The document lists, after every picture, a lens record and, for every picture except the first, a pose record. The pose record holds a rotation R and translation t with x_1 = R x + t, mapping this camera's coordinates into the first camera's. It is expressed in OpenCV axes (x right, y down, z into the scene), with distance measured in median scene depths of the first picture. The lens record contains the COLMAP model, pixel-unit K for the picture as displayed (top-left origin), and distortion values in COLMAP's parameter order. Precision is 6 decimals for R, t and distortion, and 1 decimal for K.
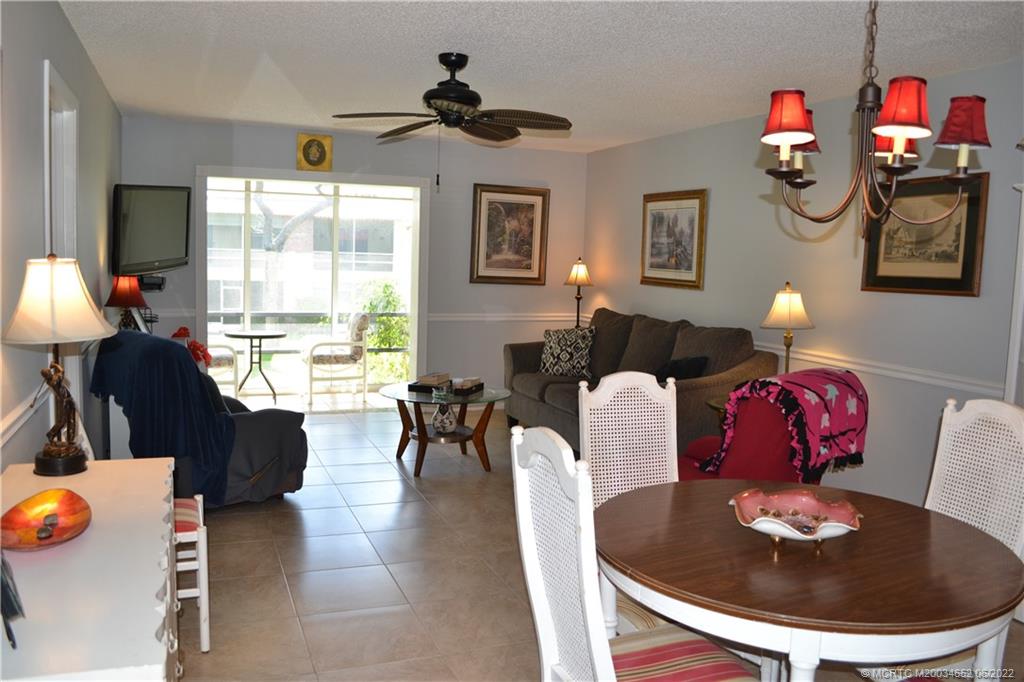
lens RADIAL K [[821.3, 0, 512.0], [0, 821.3, 341.0], [0, 0, 1]] dist [-0.075143, 0.001045]
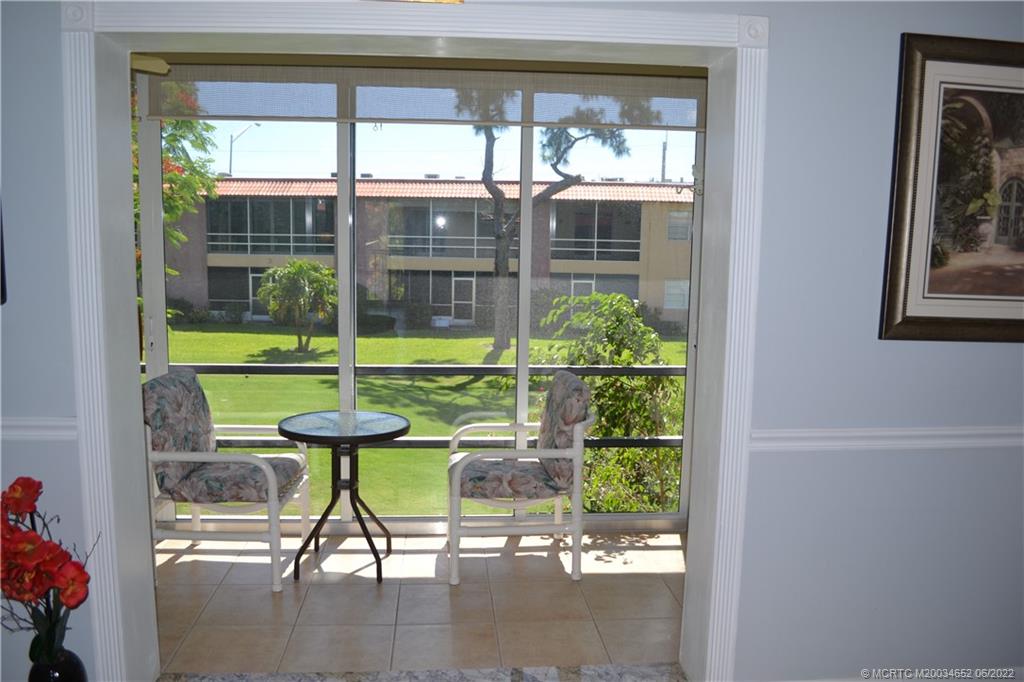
lens RADIAL K [[821.3, 0, 512.0], [0, 821.3, 341.0], [0, 0, 1]] dist [-0.075143, 0.001045]
pose [[0.956223, 0.023974, -0.291654, -0.058888], [-0.019183, 0.999630, 0.019277, -0.043938], [0.292009, -0.012838, 0.956330, 0.387025]]
